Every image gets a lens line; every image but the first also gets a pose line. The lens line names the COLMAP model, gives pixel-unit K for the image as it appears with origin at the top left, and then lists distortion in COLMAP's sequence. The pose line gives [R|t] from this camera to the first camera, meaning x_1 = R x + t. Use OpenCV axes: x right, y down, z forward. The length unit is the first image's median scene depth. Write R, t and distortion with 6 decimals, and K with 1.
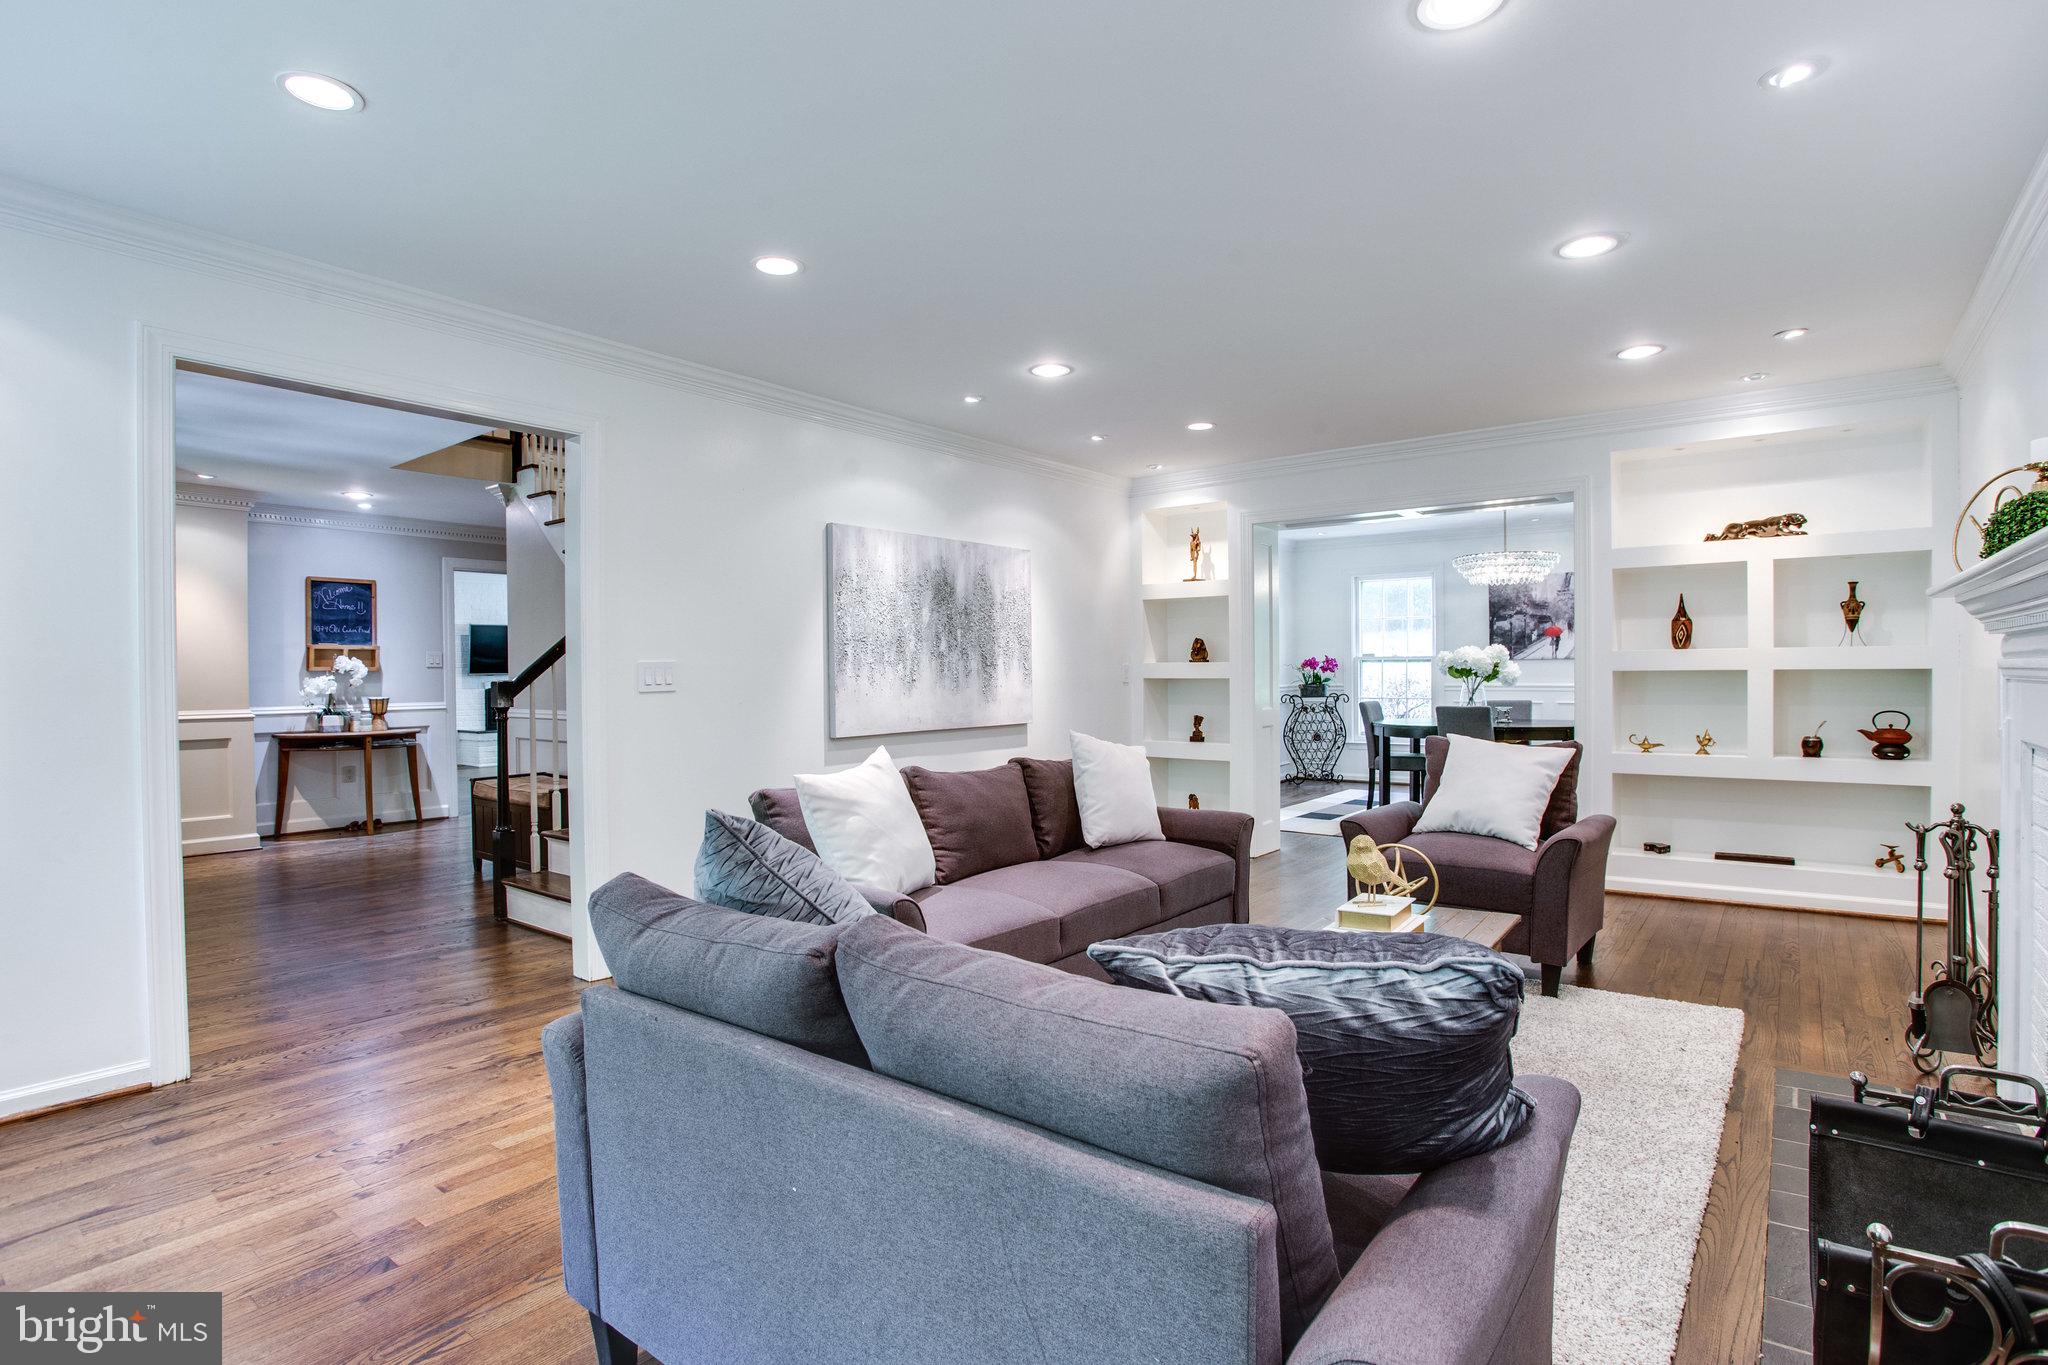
lens RADIAL K [[1007.7, 0, 1020.8], [0, 1007.7, 664.1], [0, 0, 1]] dist [-0.023107, 0.000628]
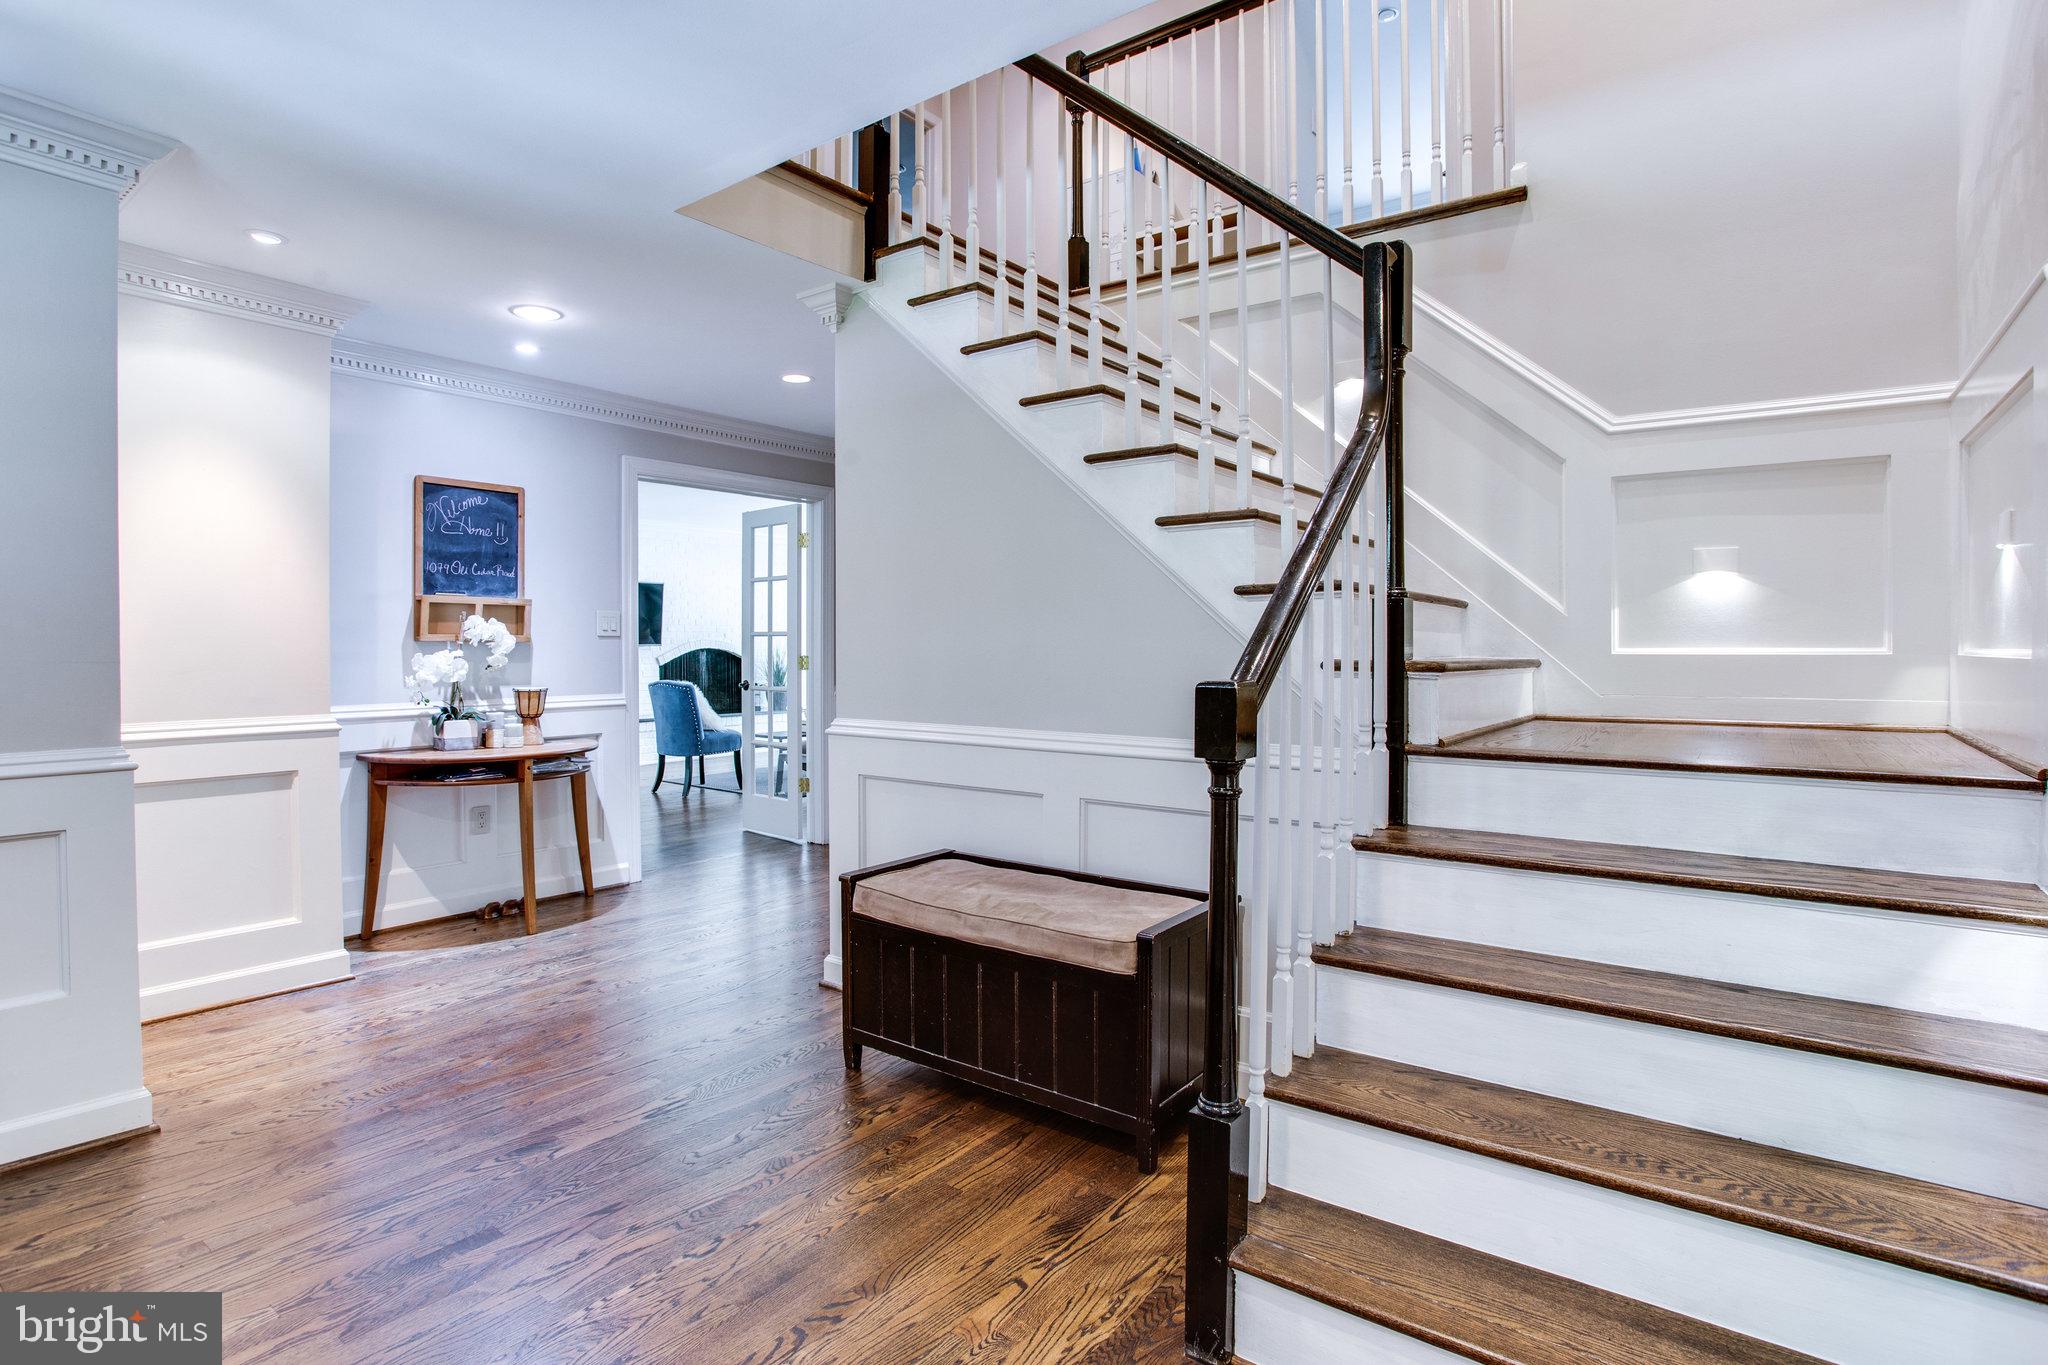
lens RADIAL K [[1019.9, 0, 1027.1], [0, 1019.9, 649.7], [0, 0, 1]] dist [-0.034821, 0.000578]
pose [[0.999704, 0.011861, 0.021261, -0.381926], [-0.012104, 0.999863, 0.011329, 0.001131], [-0.021124, -0.011583, 0.999710, 0.420580]]
